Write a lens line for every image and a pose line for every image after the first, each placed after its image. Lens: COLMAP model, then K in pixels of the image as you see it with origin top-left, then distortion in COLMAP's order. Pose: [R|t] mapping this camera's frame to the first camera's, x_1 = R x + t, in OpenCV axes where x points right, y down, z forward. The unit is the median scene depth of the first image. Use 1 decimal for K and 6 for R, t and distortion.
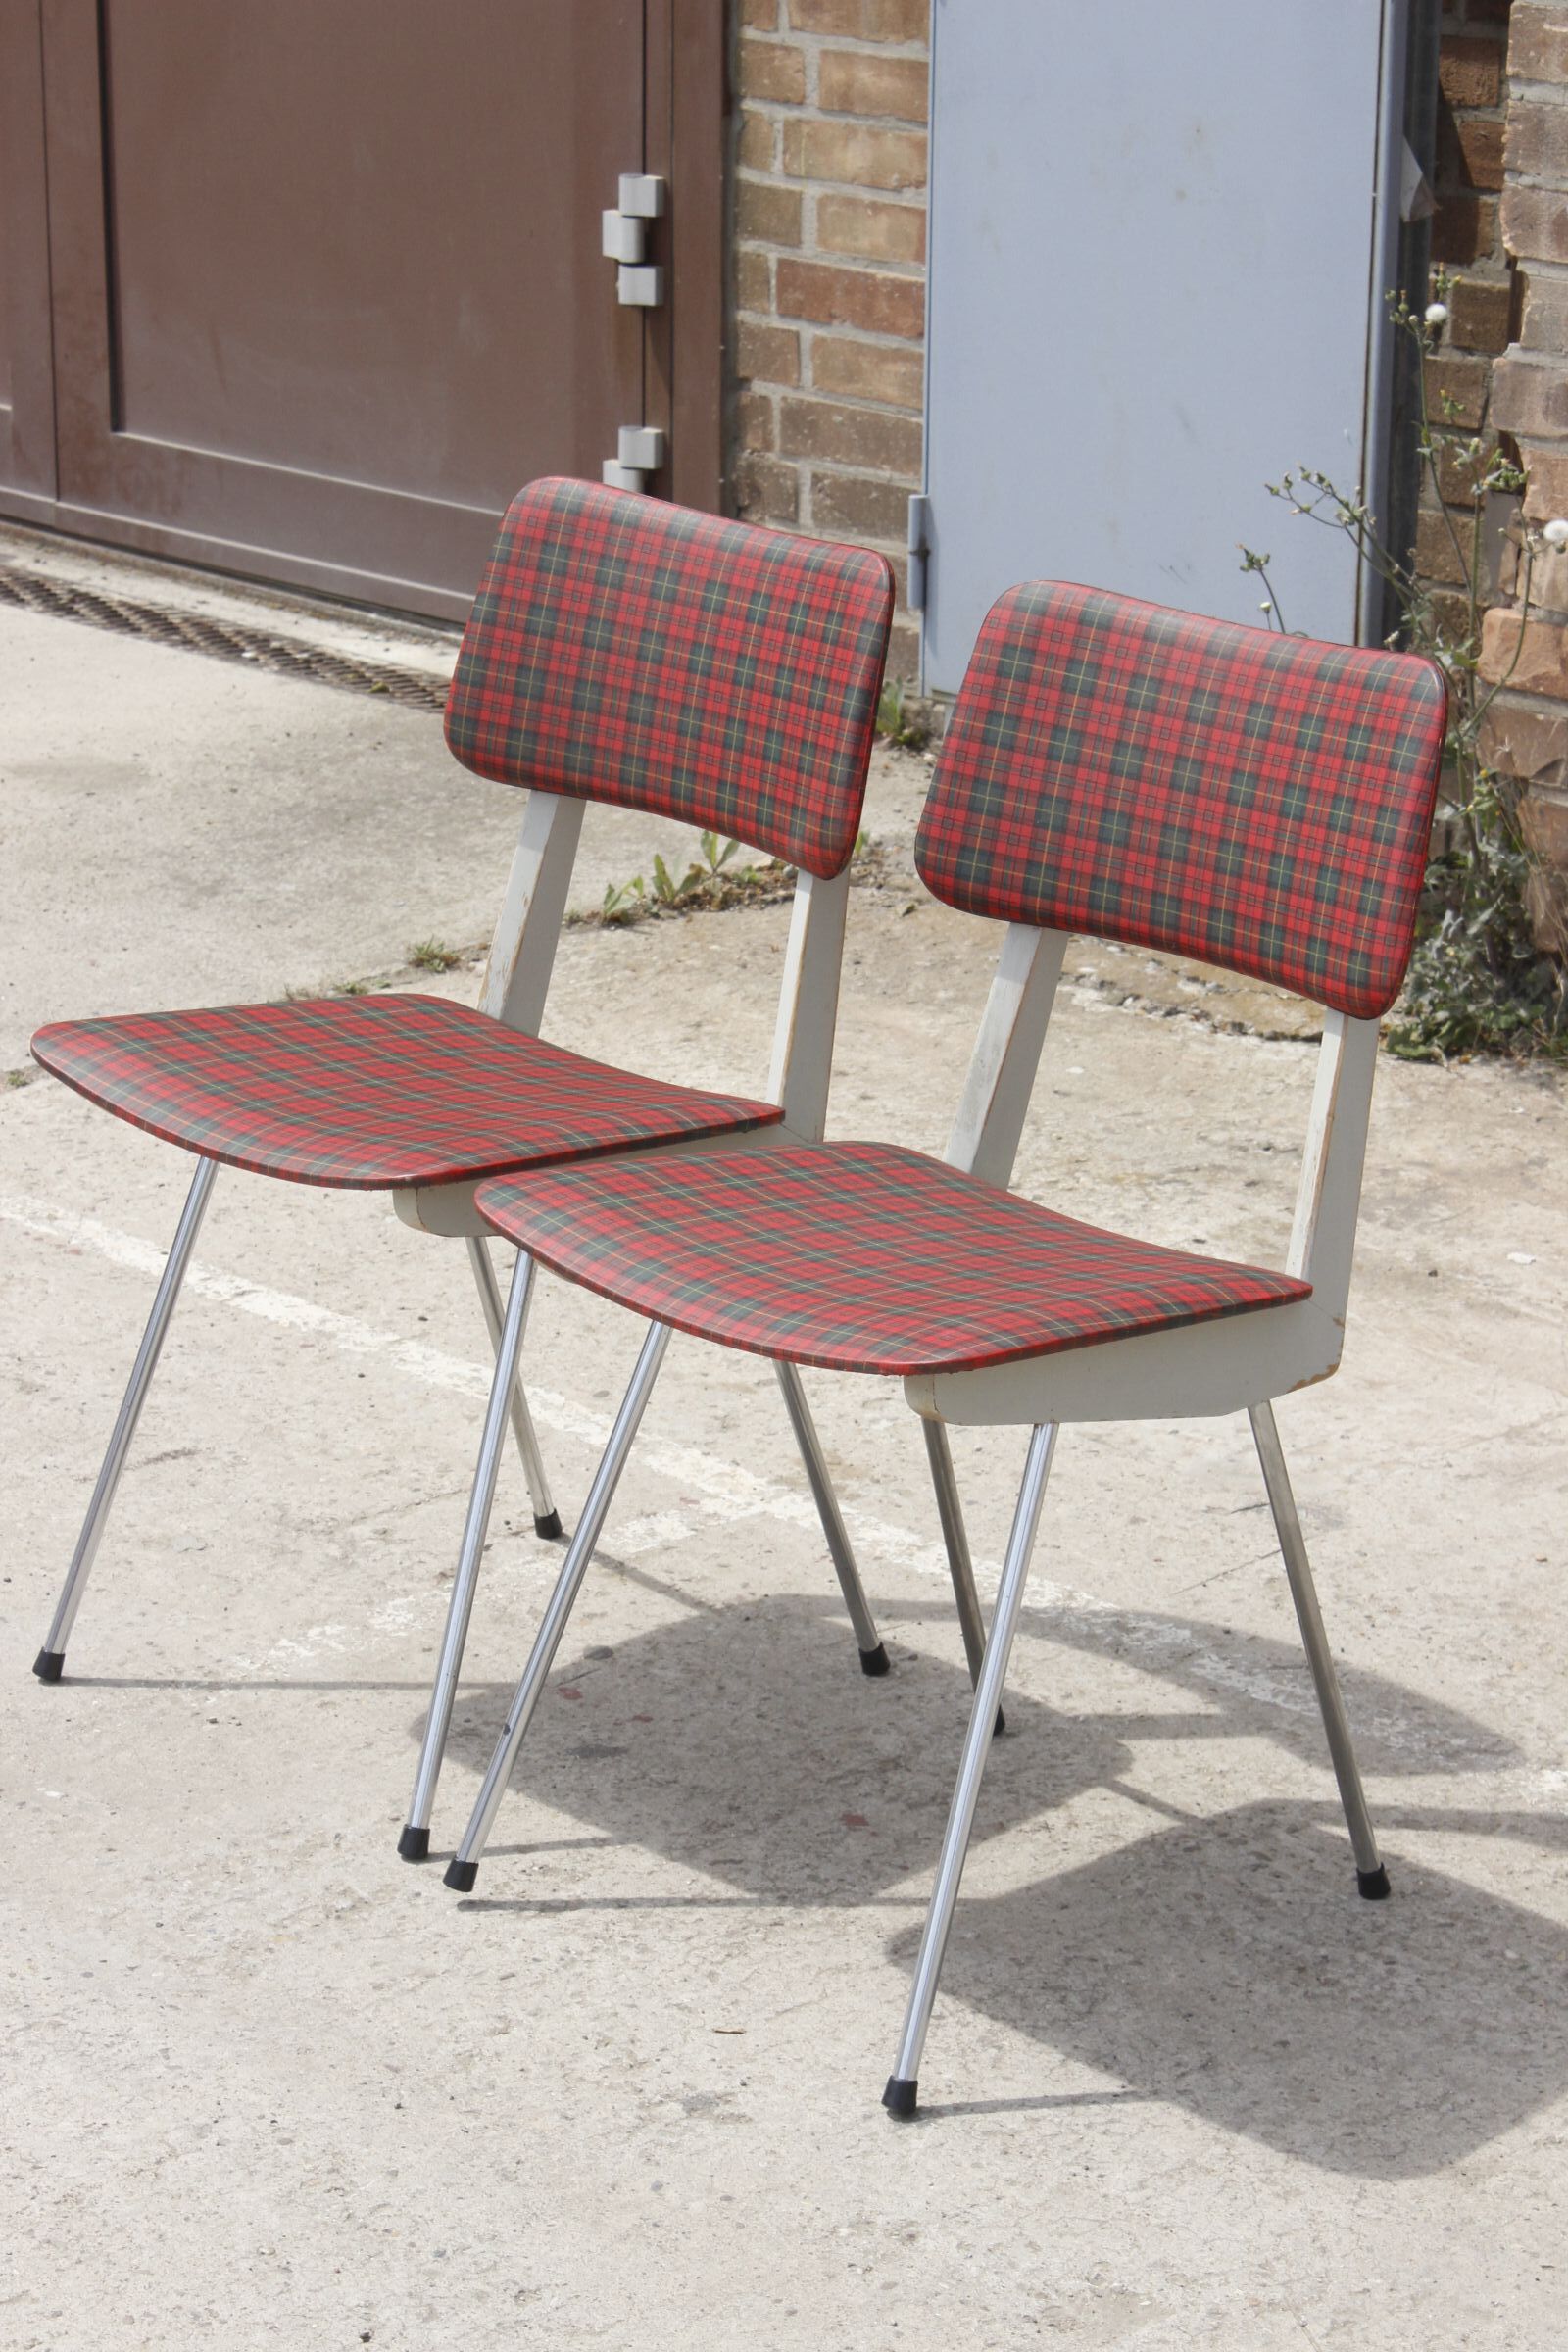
lens RADIAL K [[5589.4, 0, 801.3], [0, 5589.4, 1152.0], [0, 0, 1]] dist [0.083444, 0.000000]
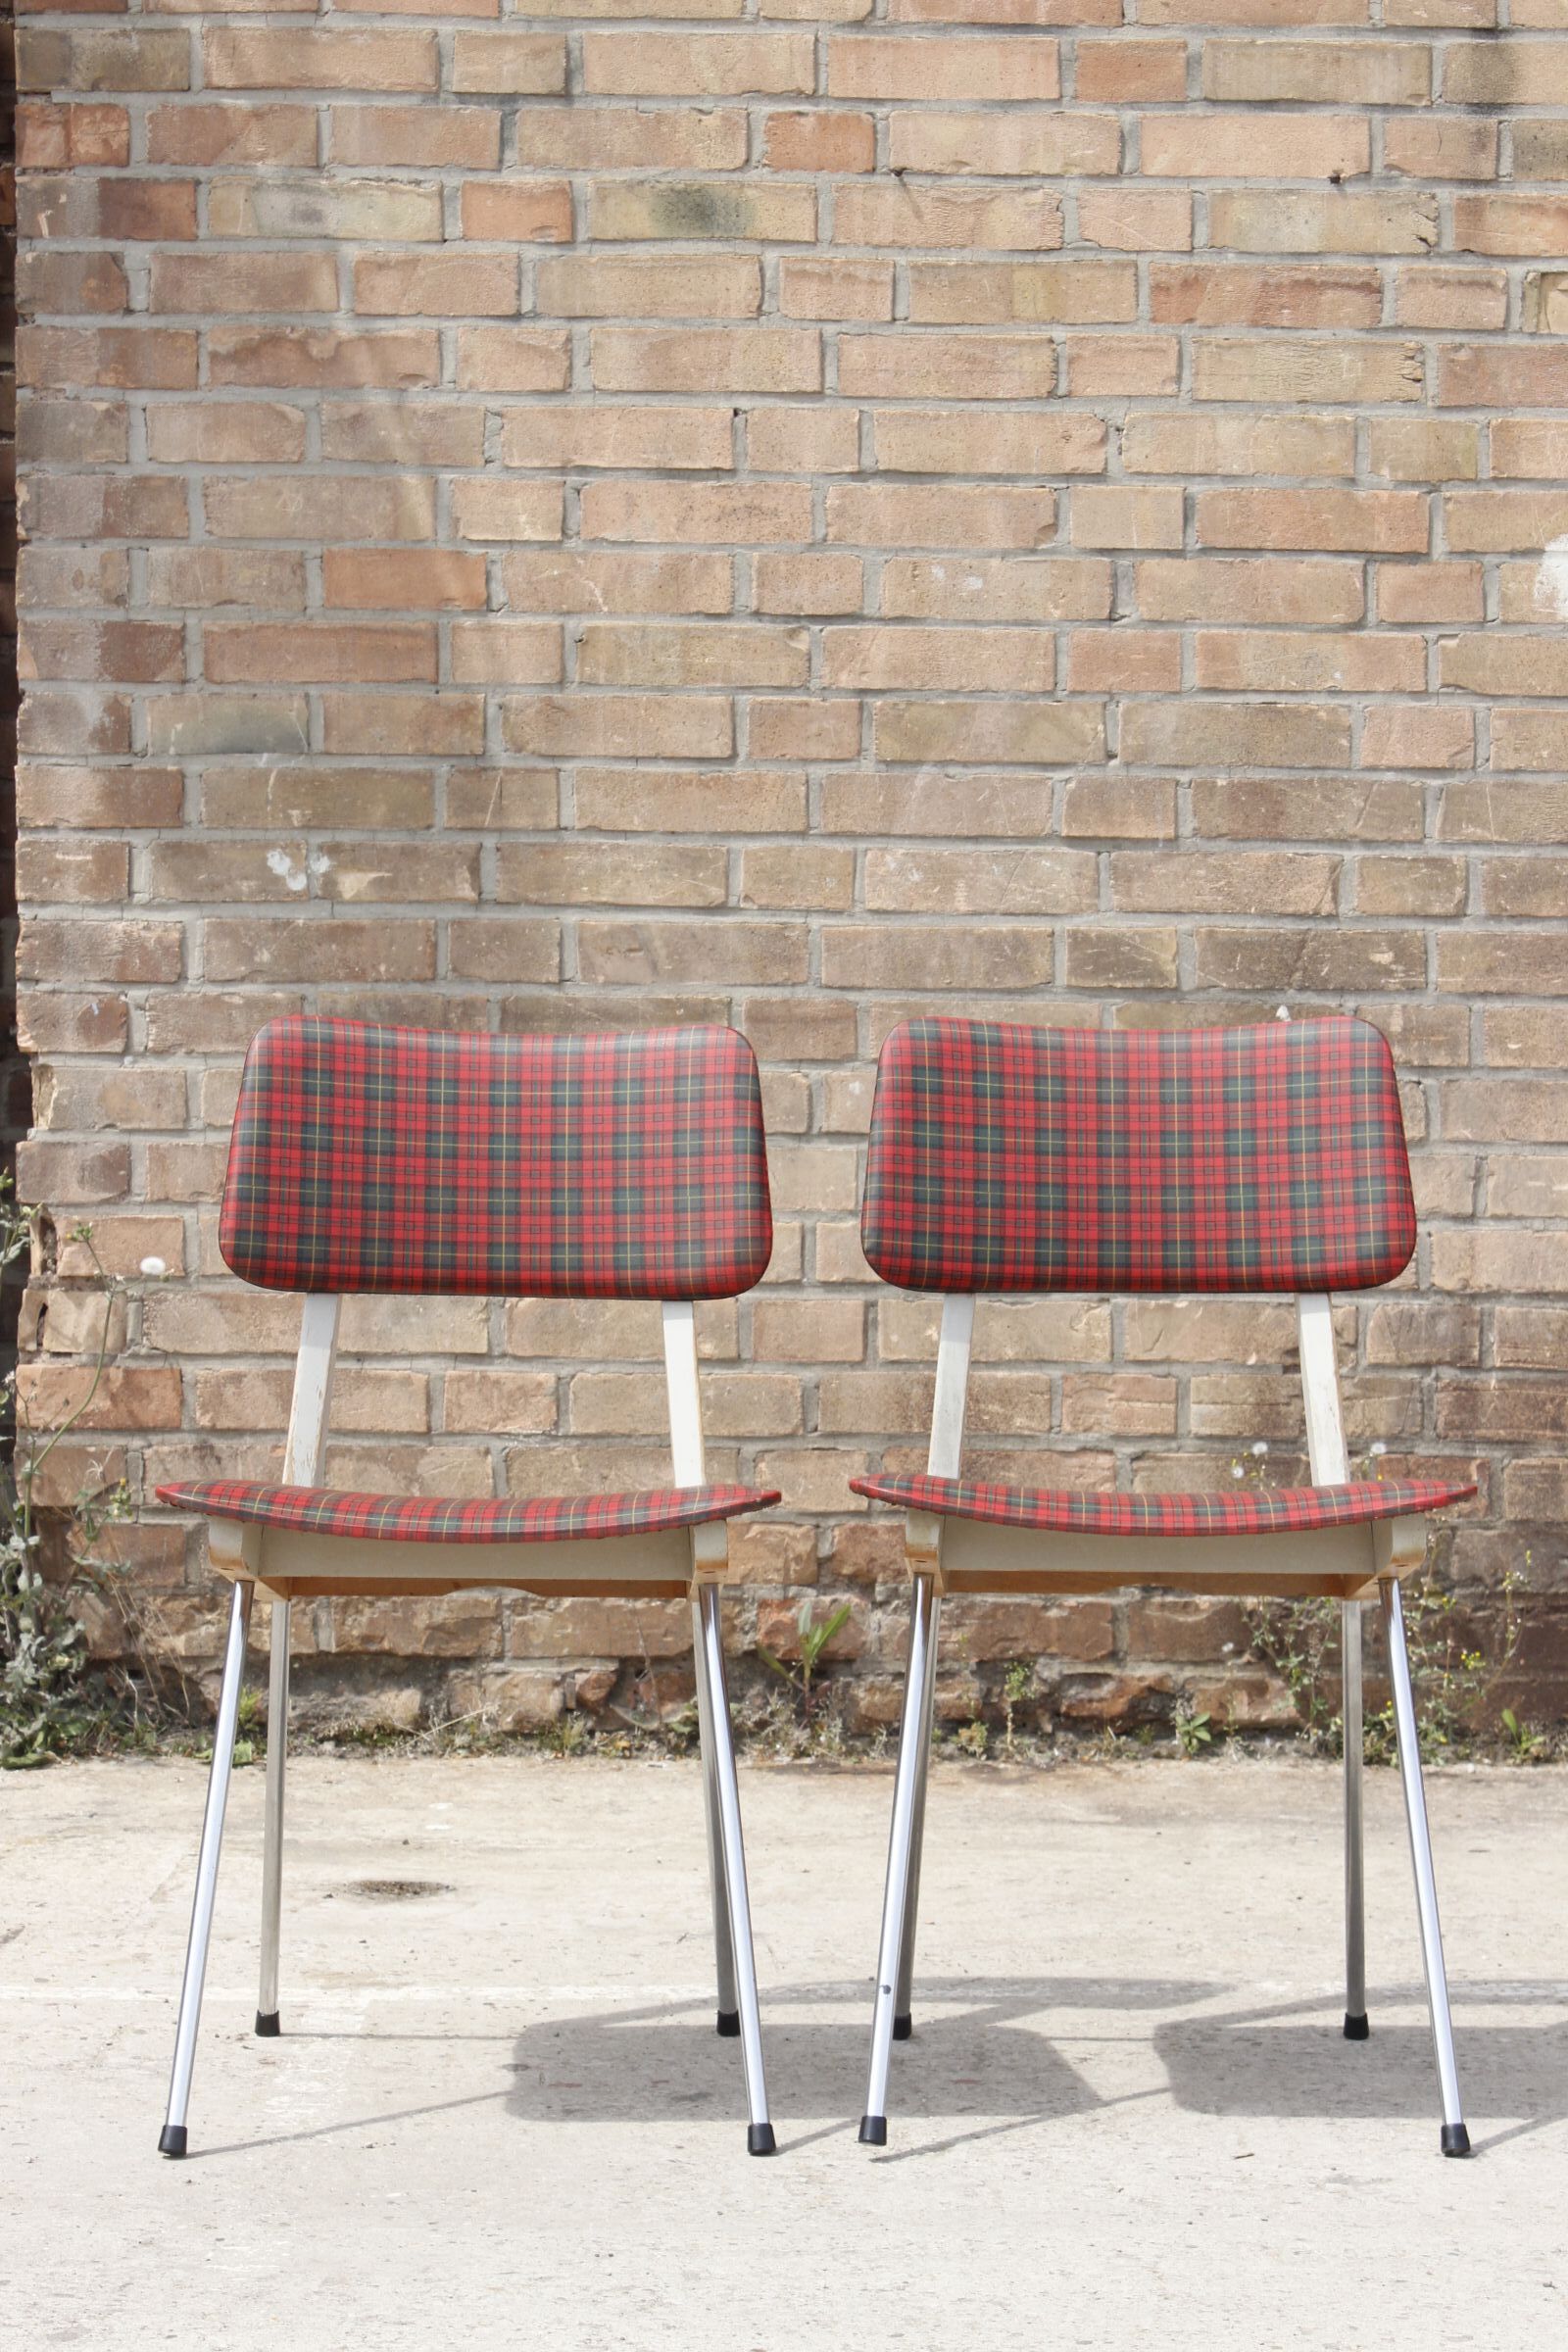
lens RADIAL K [[5163.6, 0, 787.2], [0, 5163.6, 1156.3], [0, 0, 1]] dist [0.056599, 0.000000]
pose [[0.671412, -0.015035, 0.740932, -0.752956], [0.216208, 0.960273, -0.176436, 0.110867], [-0.708844, 0.278657, 0.647990, 0.278004]]
